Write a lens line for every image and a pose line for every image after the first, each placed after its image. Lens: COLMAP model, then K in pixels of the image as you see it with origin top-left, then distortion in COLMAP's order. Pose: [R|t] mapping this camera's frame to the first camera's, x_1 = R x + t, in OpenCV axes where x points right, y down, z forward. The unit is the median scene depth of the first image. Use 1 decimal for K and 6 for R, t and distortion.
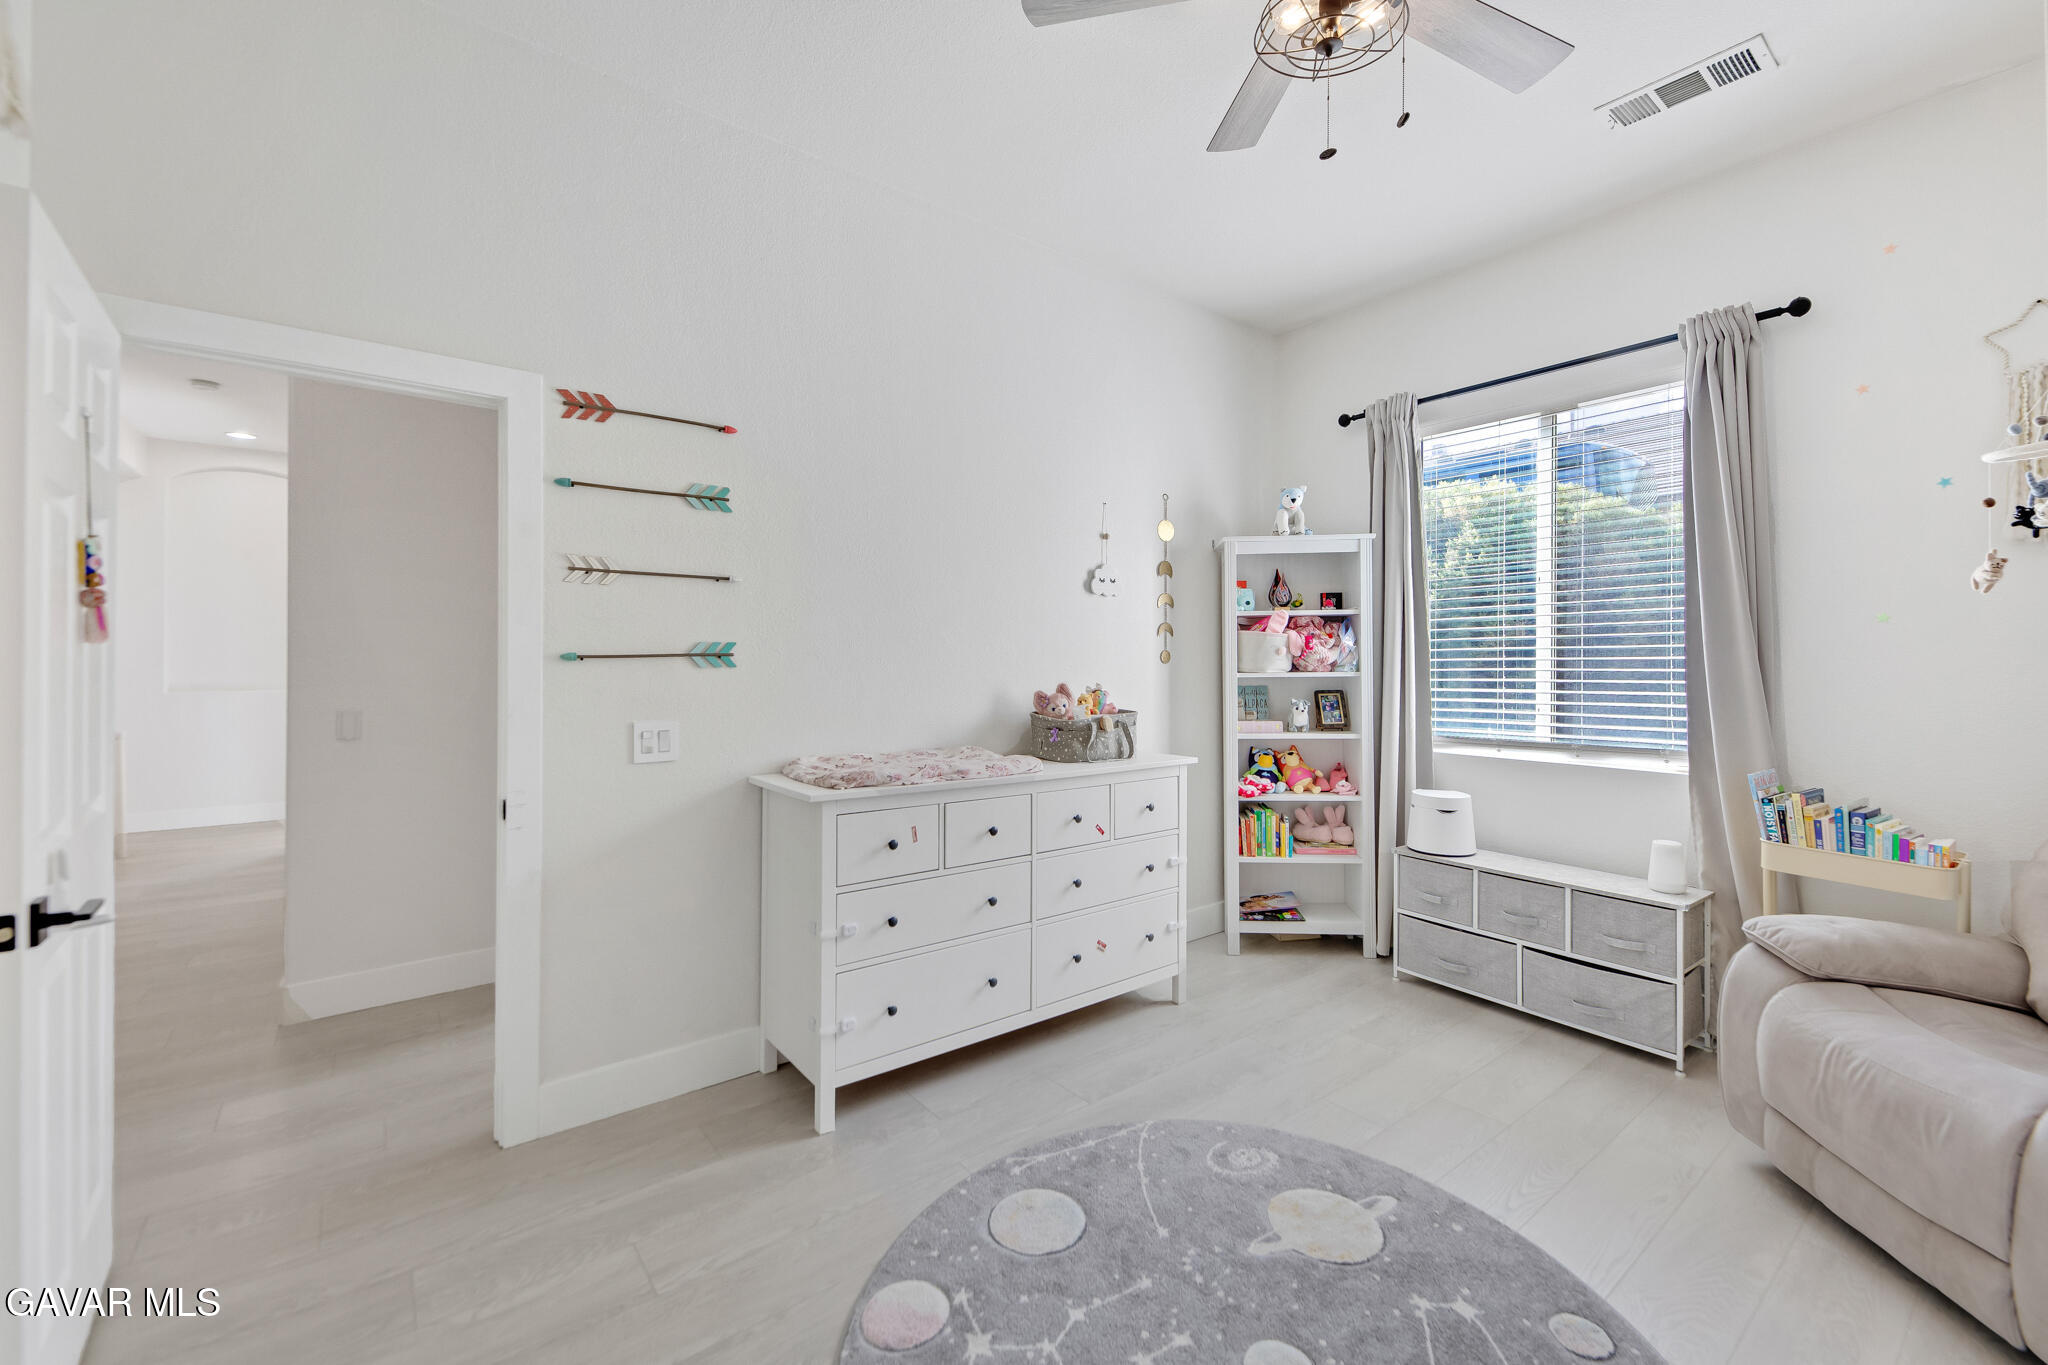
lens RADIAL K [[820.2, 0, 1041.7], [0, 820.2, 658.1], [0, 0, 1]] dist [0.000019, -0.000272]
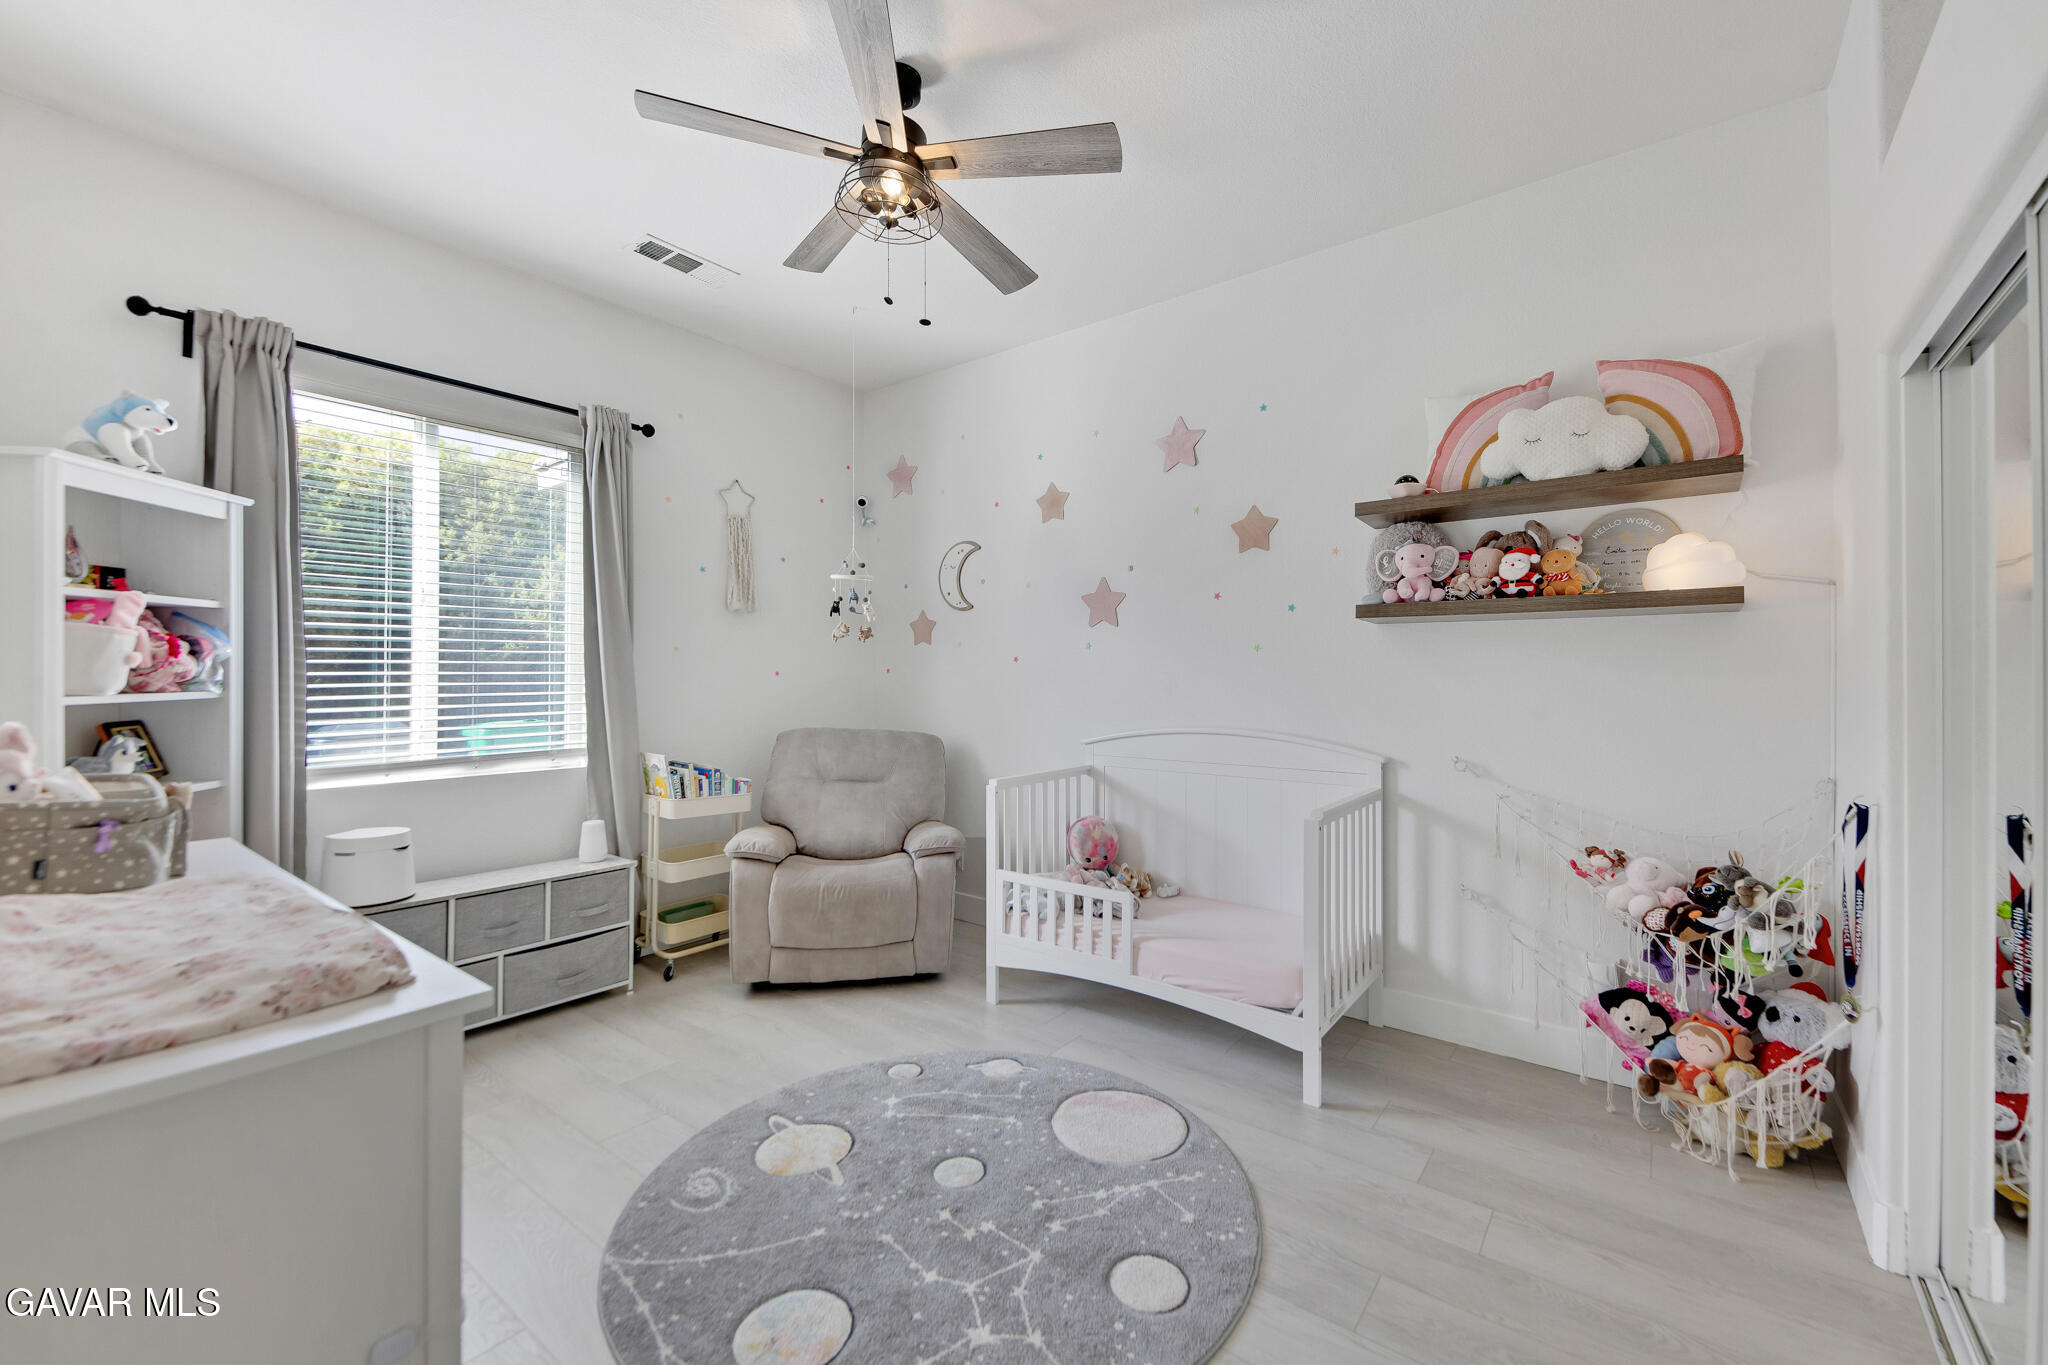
lens RADIAL K [[820.2, 0, 1041.7], [0, 820.2, 658.1], [0, 0, 1]] dist [0.000019, -0.000272]
pose [[-0.241415, 0.017070, 0.970272, -0.625390], [-0.006230, 0.999797, -0.019140, -0.003693], [-0.970402, -0.010666, -0.241259, 0.658823]]
